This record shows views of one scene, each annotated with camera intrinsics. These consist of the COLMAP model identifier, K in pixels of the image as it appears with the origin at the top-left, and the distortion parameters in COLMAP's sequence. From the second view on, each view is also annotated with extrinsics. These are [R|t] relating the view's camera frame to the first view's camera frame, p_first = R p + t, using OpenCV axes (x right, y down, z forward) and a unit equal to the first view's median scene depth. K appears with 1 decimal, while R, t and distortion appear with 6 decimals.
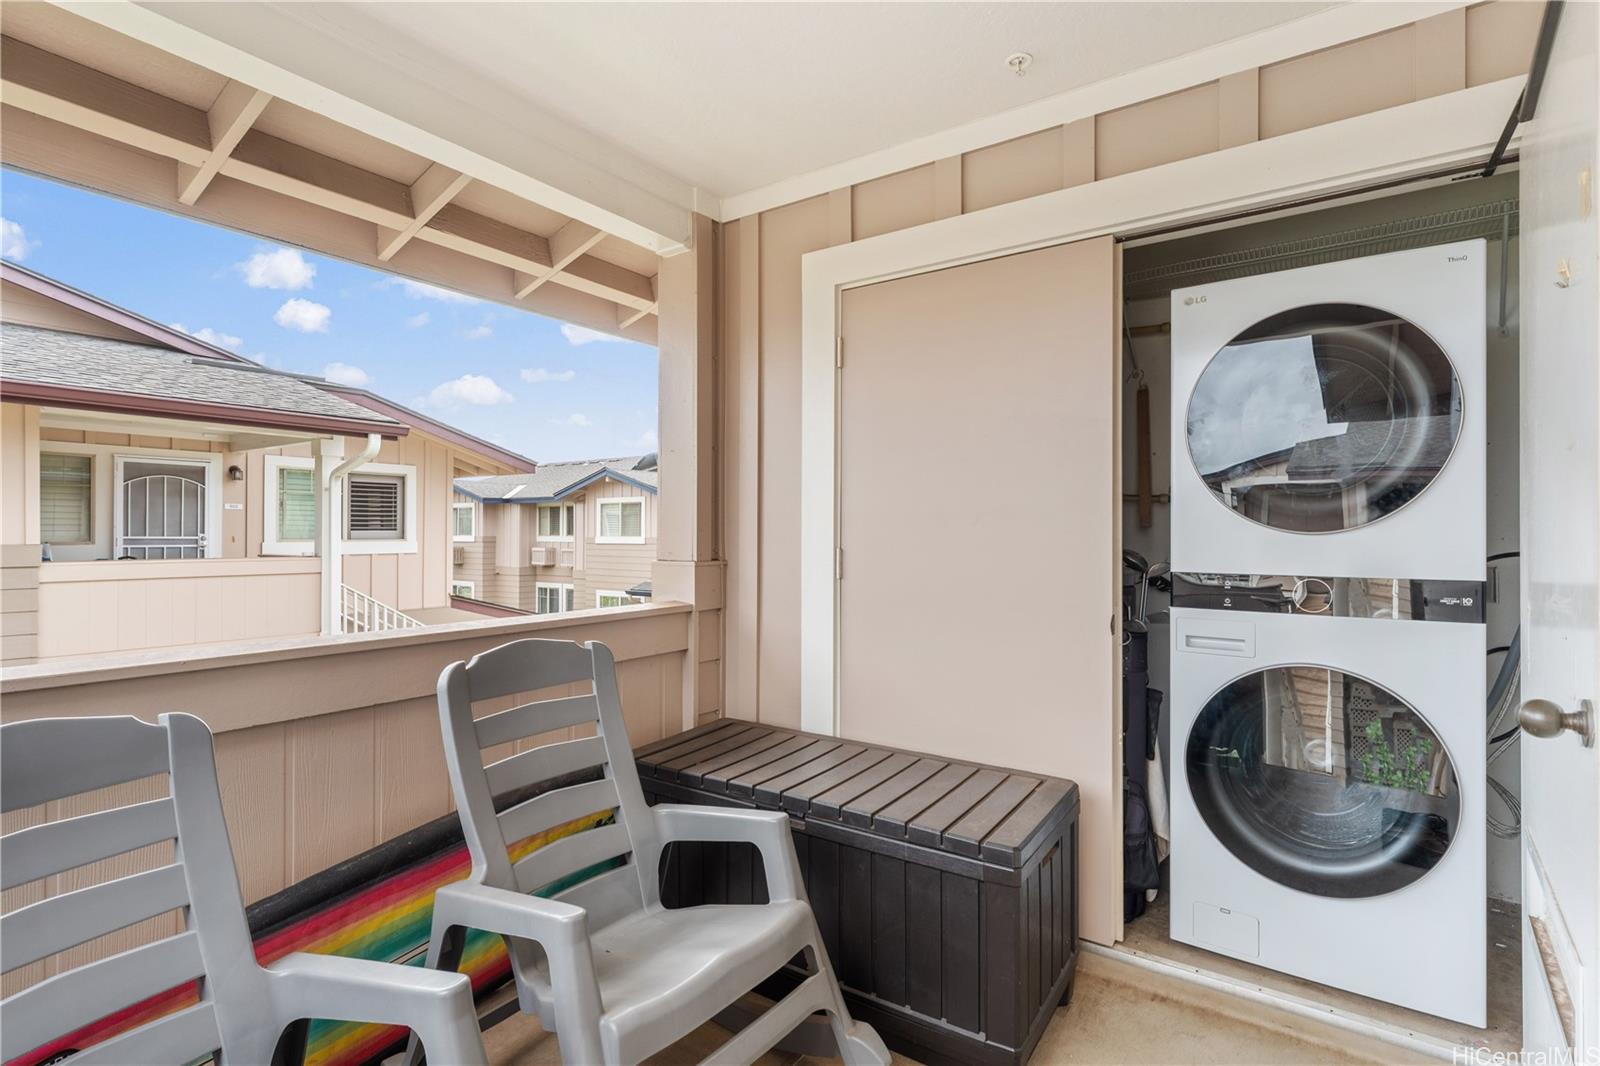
lens RADIAL K [[787.7, 0, 800.6], [0, 787.7, 530.6], [0, 0, 1]] dist [-0.005555, 0.001453]
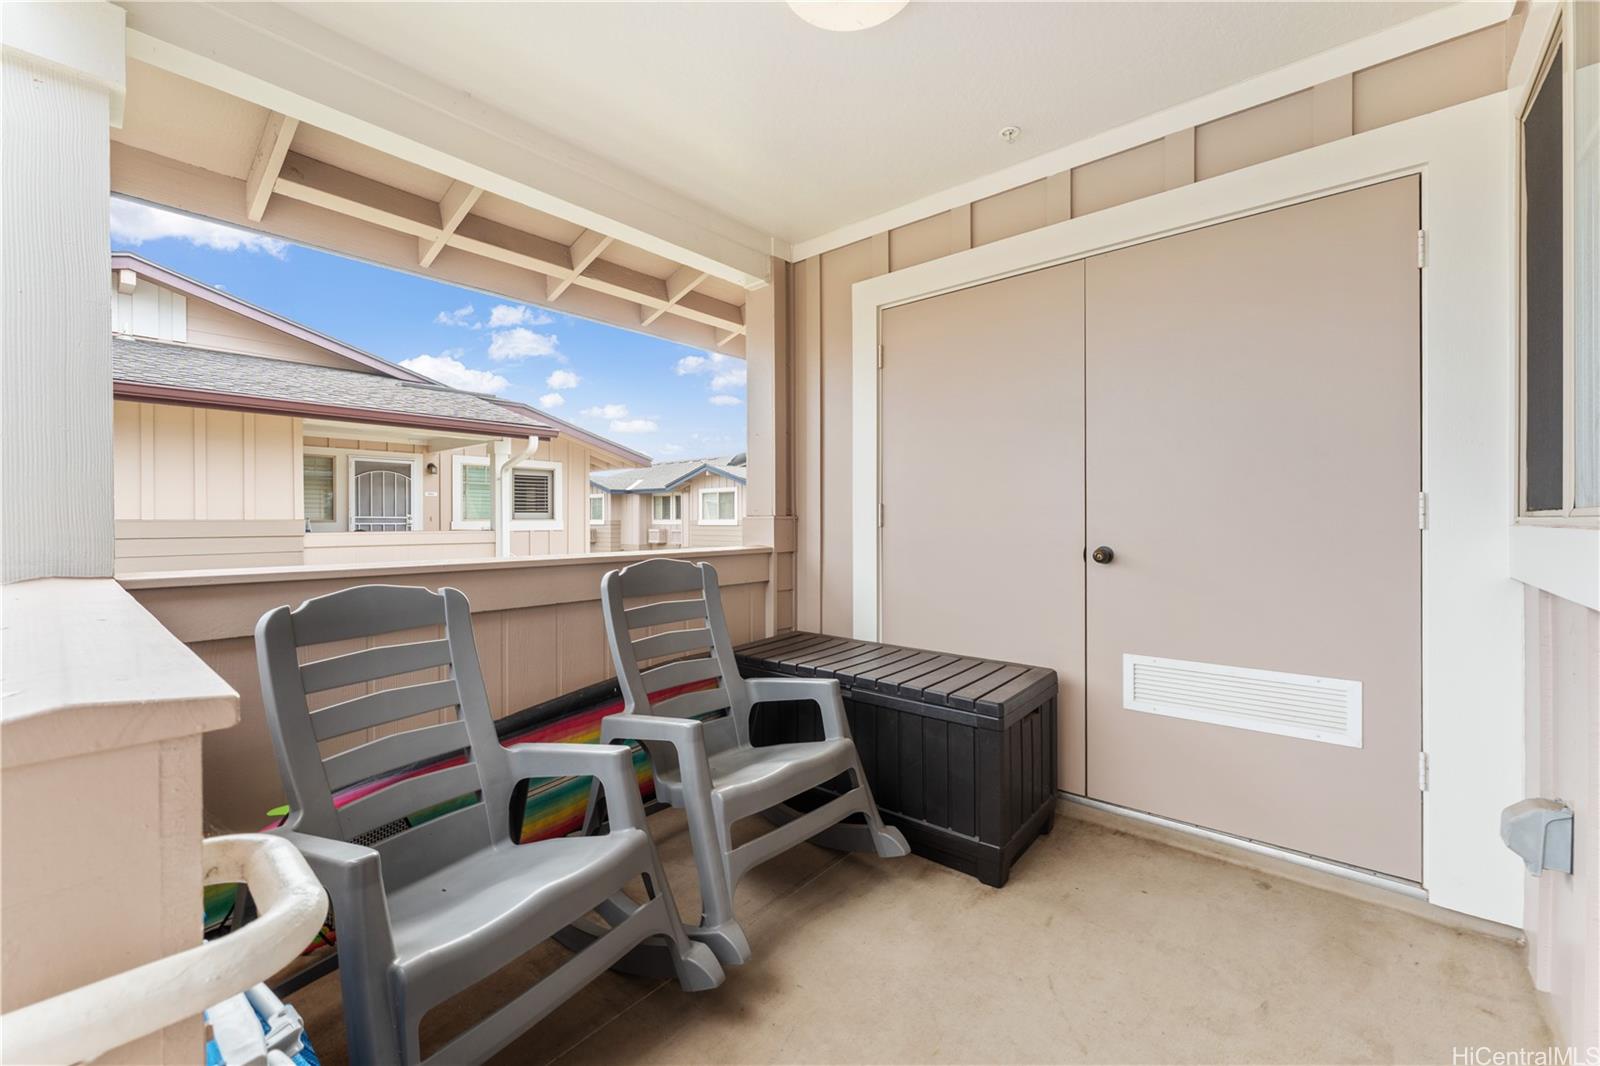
lens RADIAL K [[653.8, 0, 797.6], [0, 653.8, 524.7], [0, 0, 1]] dist [-0.003918, -0.000053]
pose [[0.994641, -0.004389, -0.103295, 0.025804], [0.005620, 0.999917, 0.011627, 0.049578], [0.103235, -0.012145, 0.994583, -0.132597]]
